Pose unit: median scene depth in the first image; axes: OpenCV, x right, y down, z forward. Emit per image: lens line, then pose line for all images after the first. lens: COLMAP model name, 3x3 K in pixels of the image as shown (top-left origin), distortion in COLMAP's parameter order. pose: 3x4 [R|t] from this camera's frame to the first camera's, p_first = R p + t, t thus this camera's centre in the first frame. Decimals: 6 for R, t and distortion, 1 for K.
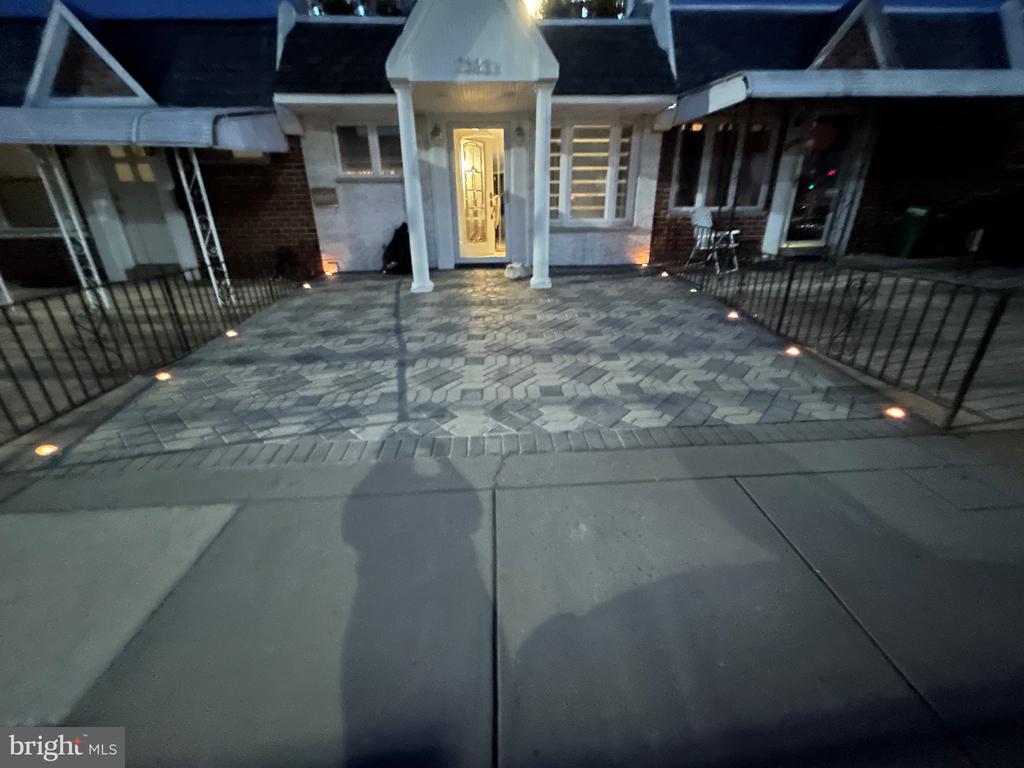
lens RADIAL K [[411.0, 0, 512.9], [0, 411.0, 390.0], [0, 0, 1]] dist [-0.002880, -0.001285]
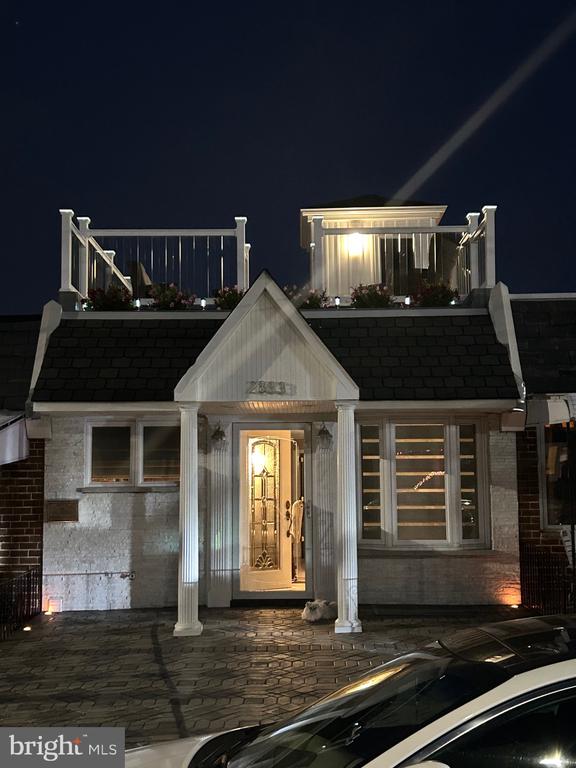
lens RADIAL K [[1058.2, 0, 284.4], [0, 1058.2, 383.1], [0, 0, 1]] dist [0.046558, 0.000000]
pose [[0.997533, -0.003694, -0.070099, 0.090339], [-0.030945, 0.873199, -0.486380, 0.289924], [0.063007, 0.487350, 0.870931, -0.881749]]
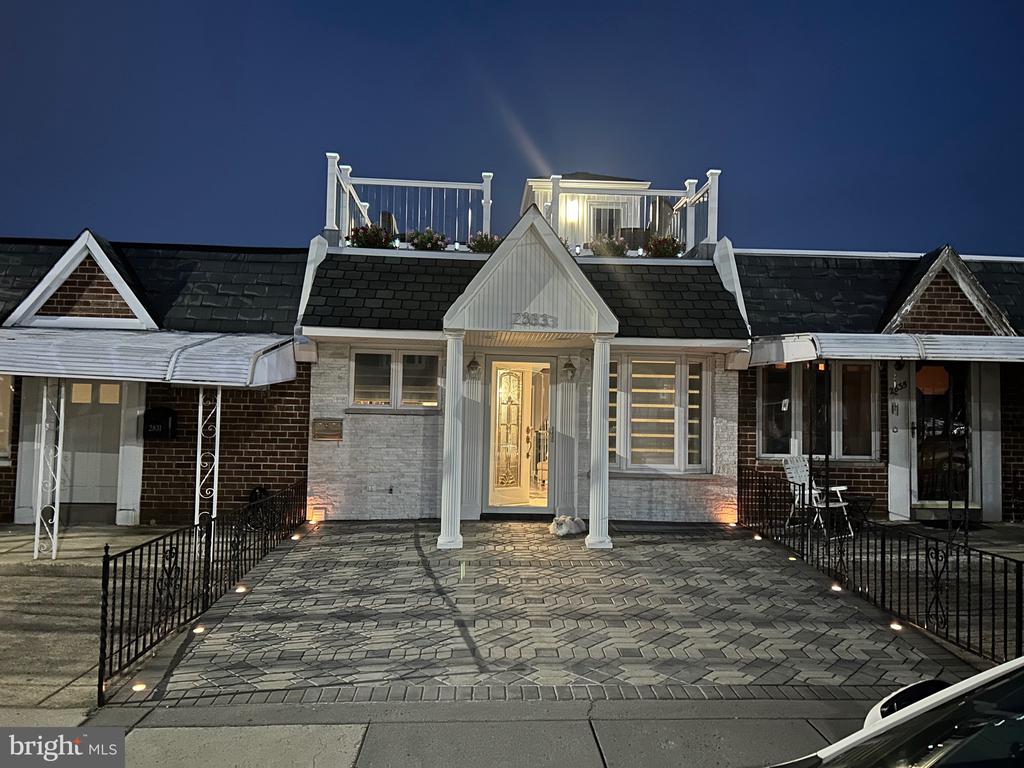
lens RADIAL K [[777.4, 0, 517.4], [0, 777.4, 392.9], [0, 0, 1]] dist [0.052555, -0.025105]
pose [[0.999478, 0.032313, 0.000432, -0.101269], [-0.028951, 0.901269, -0.432293, 0.136481], [-0.014358, 0.432054, 0.901733, -0.485061]]
